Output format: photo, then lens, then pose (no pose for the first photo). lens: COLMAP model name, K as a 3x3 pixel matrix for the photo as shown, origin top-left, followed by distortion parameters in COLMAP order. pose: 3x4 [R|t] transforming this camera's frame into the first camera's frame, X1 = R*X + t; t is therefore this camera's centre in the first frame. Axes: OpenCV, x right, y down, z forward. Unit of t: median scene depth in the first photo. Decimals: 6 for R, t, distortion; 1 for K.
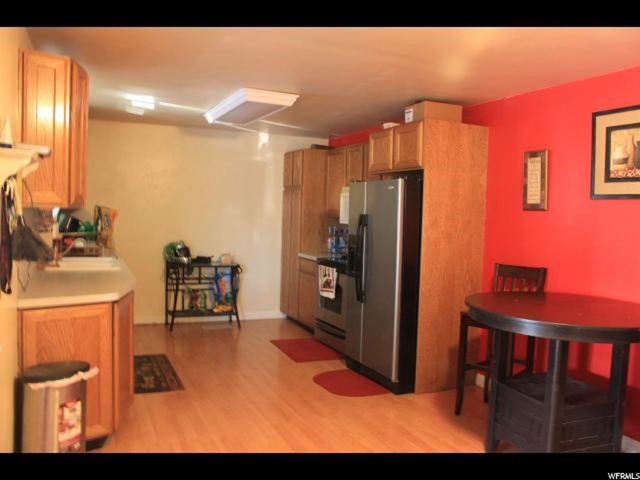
lens RADIAL K [[549.4, 0, 316.8], [0, 549.4, 236.8], [0, 0, 1]] dist [-0.190839, 0.165194]
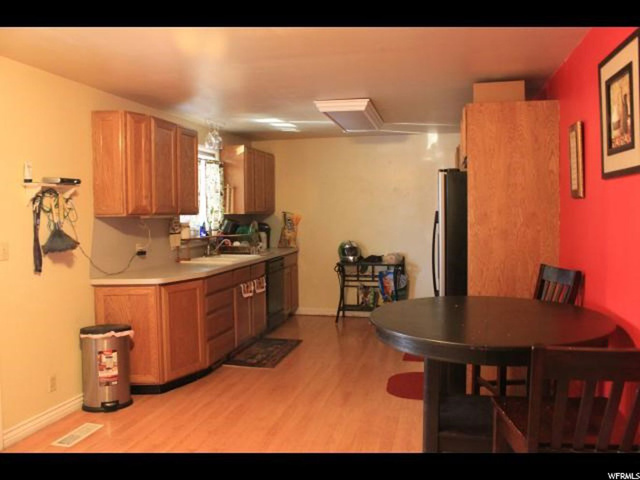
lens RADIAL K [[549.4, 0, 316.8], [0, 549.4, 236.8], [0, 0, 1]] dist [-0.190839, 0.165194]
pose [[0.777903, -0.011147, -0.628285, 0.539883], [0.007899, 0.999937, -0.007961, 0.009836], [0.628334, 0.001230, 0.777942, 0.134046]]
